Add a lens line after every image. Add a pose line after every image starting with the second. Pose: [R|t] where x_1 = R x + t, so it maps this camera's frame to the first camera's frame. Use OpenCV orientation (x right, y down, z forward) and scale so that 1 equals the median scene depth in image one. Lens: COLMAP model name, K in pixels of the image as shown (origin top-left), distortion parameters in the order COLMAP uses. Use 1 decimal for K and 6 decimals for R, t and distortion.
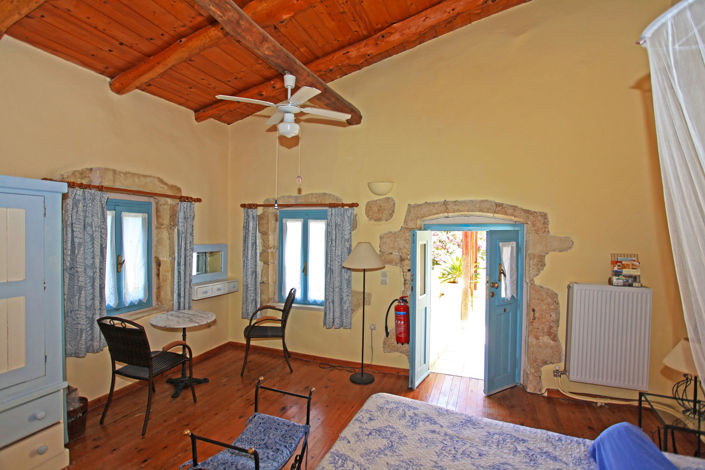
lens RADIAL K [[341.0, 0, 353.9], [0, 341.0, 236.6], [0, 0, 1]] dist [-0.071388, 0.031514]
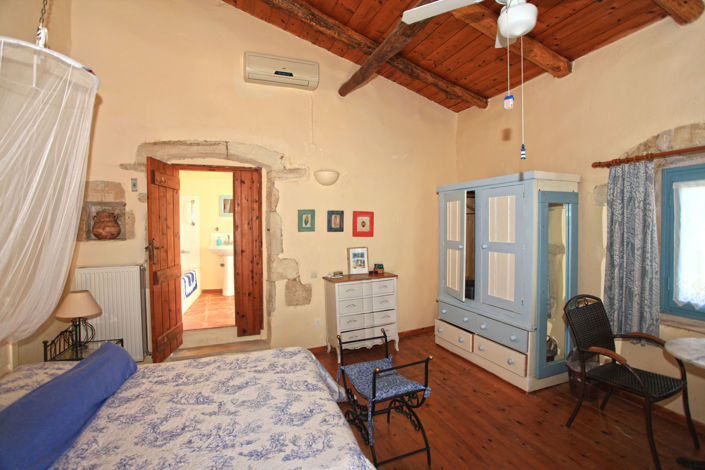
lens RADIAL K [[341.0, 0, 353.9], [0, 341.0, 236.6], [0, 0, 1]] dist [-0.071388, 0.031514]
pose [[-0.746263, 0.012914, -0.665526, 0.560626], [-0.015158, 0.999223, 0.036386, 0.059723], [0.665479, 0.037242, -0.745487, 1.705208]]
